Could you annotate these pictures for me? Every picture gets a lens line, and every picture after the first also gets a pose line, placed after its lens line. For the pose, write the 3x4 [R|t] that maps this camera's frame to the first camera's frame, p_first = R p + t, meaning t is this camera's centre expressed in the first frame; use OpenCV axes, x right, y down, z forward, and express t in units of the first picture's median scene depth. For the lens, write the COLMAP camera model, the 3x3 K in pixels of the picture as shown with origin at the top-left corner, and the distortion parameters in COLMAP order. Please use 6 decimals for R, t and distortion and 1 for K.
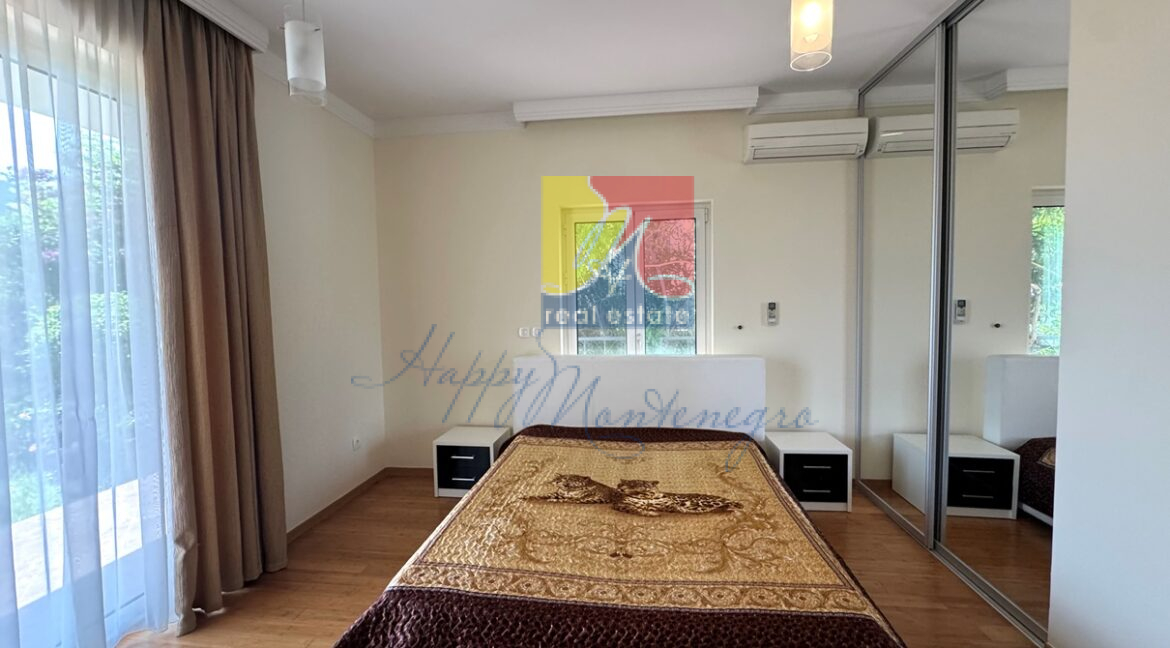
lens RADIAL K [[467.8, 0, 588.1], [0, 467.8, 325.9], [0, 0, 1]] dist [-0.001560, -0.000053]
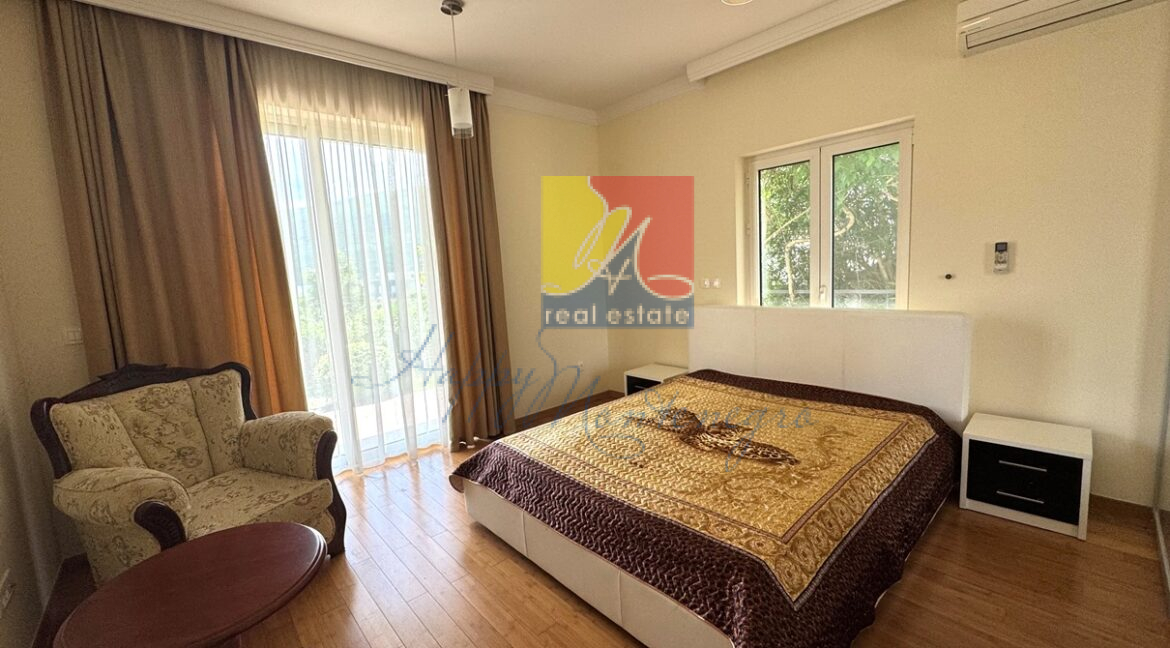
lens RADIAL K [[467.8, 0, 588.1], [0, 467.8, 325.9], [0, 0, 1]] dist [-0.001560, -0.000053]
pose [[0.758166, 0.057822, -0.649492, 0.521979], [0.006433, 0.995349, 0.096122, 0.008346], [0.652029, -0.077055, 0.754268, 0.016550]]
